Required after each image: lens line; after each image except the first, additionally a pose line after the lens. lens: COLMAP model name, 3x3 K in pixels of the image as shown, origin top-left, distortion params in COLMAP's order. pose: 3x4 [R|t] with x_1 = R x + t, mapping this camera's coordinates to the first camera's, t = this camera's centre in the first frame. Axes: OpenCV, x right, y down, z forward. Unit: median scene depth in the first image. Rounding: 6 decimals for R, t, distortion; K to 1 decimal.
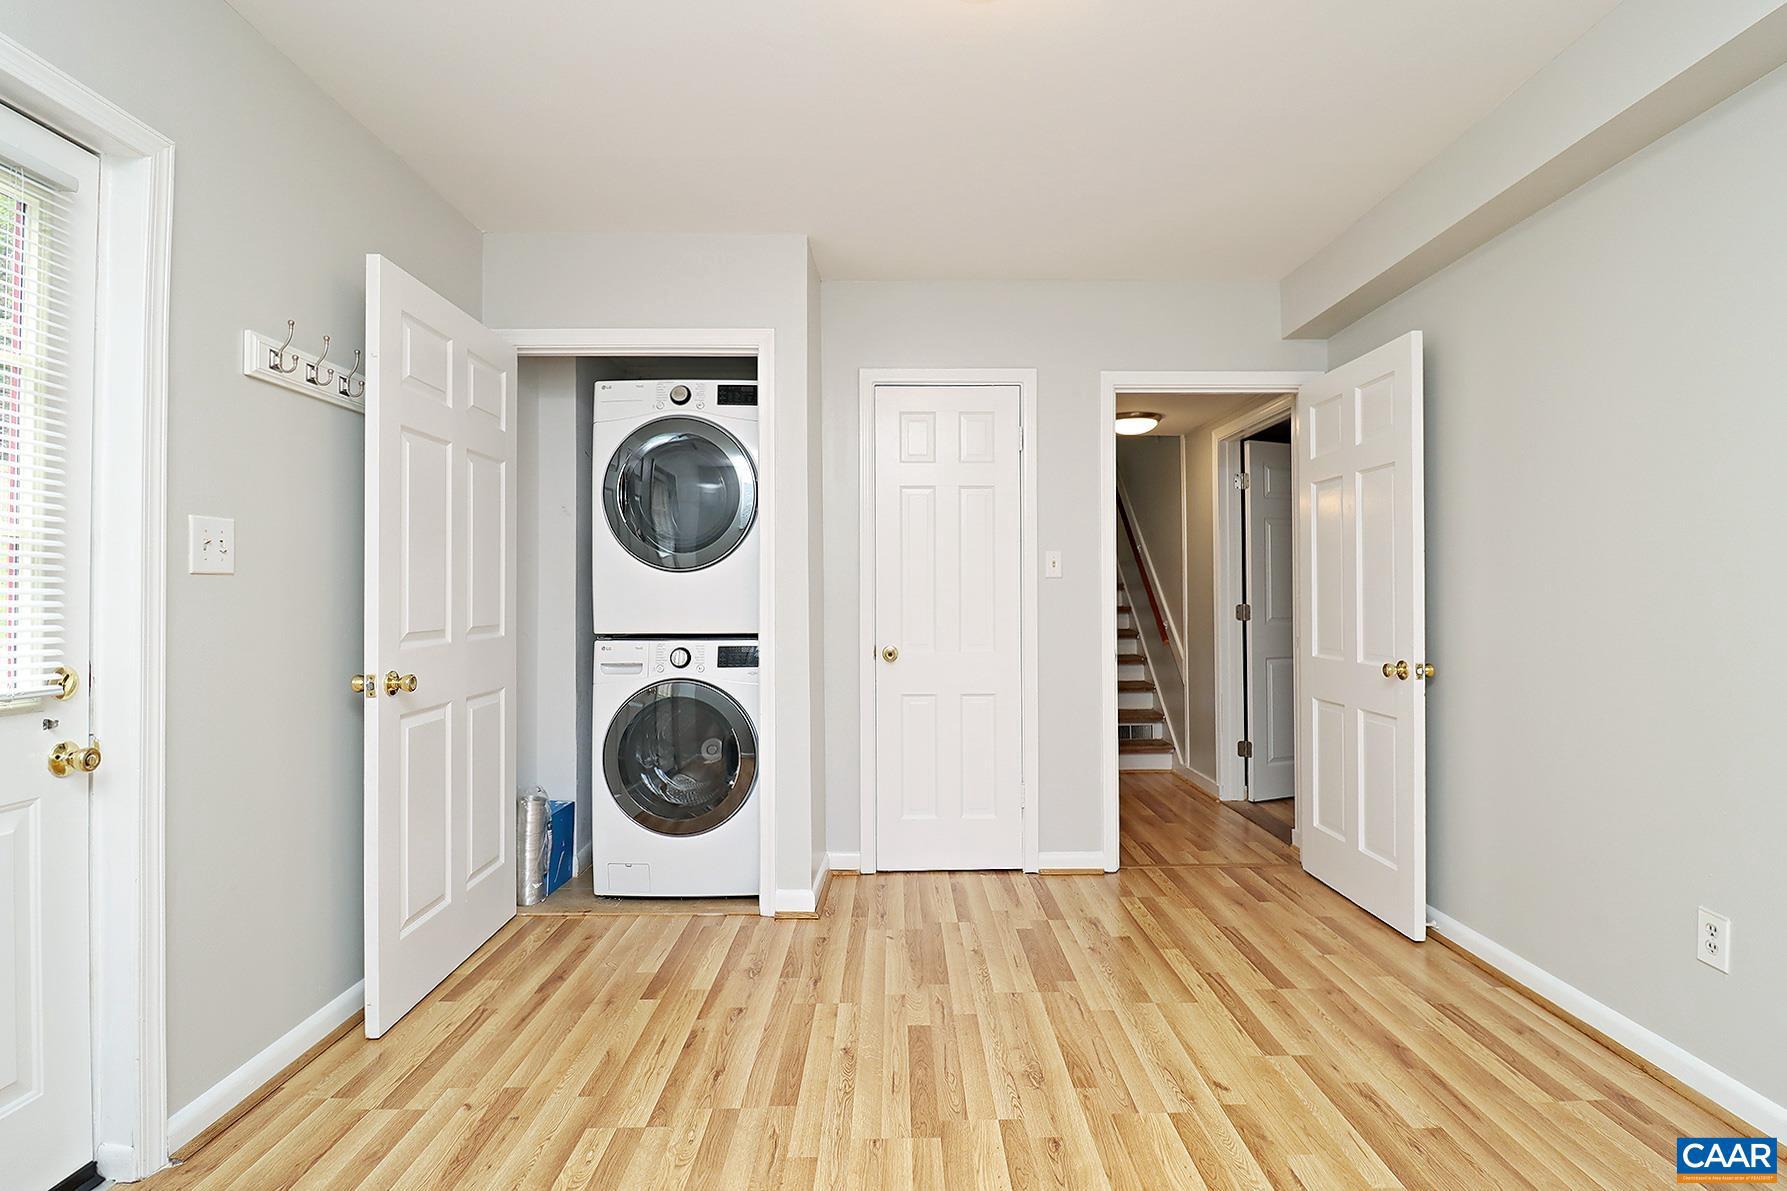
lens RADIAL K [[964.2, 0, 892.0], [0, 964.2, 593.6], [0, 0, 1]] dist [-0.010297, -0.001651]
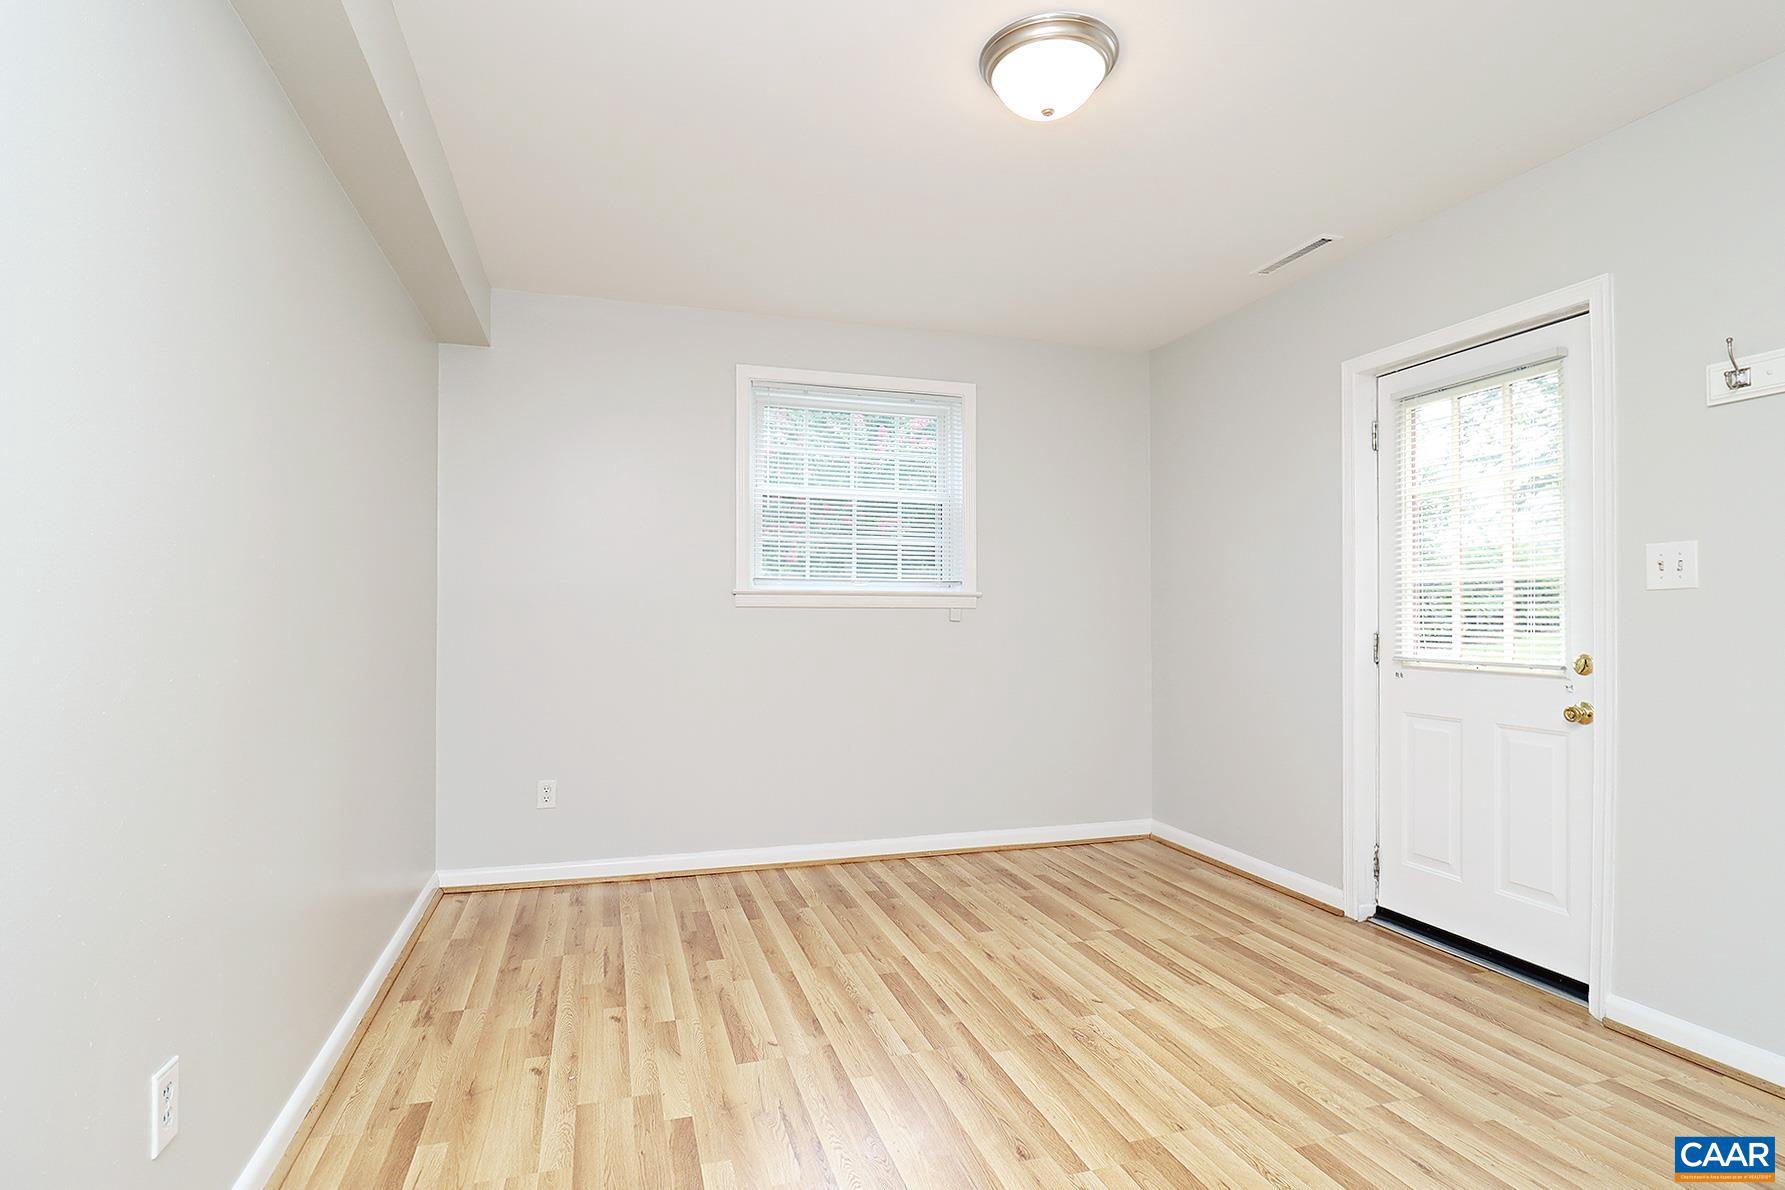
lens RADIAL K [[963.1, 0, 904.2], [0, 963.1, 596.8], [0, 0, 1]] dist [-0.010297, -0.001651]
pose [[-0.955607, -0.001471, -0.294642, 0.561833], [0.005961, 0.999686, -0.024324, 0.012351], [0.294586, -0.025001, -0.955298, 1.860475]]
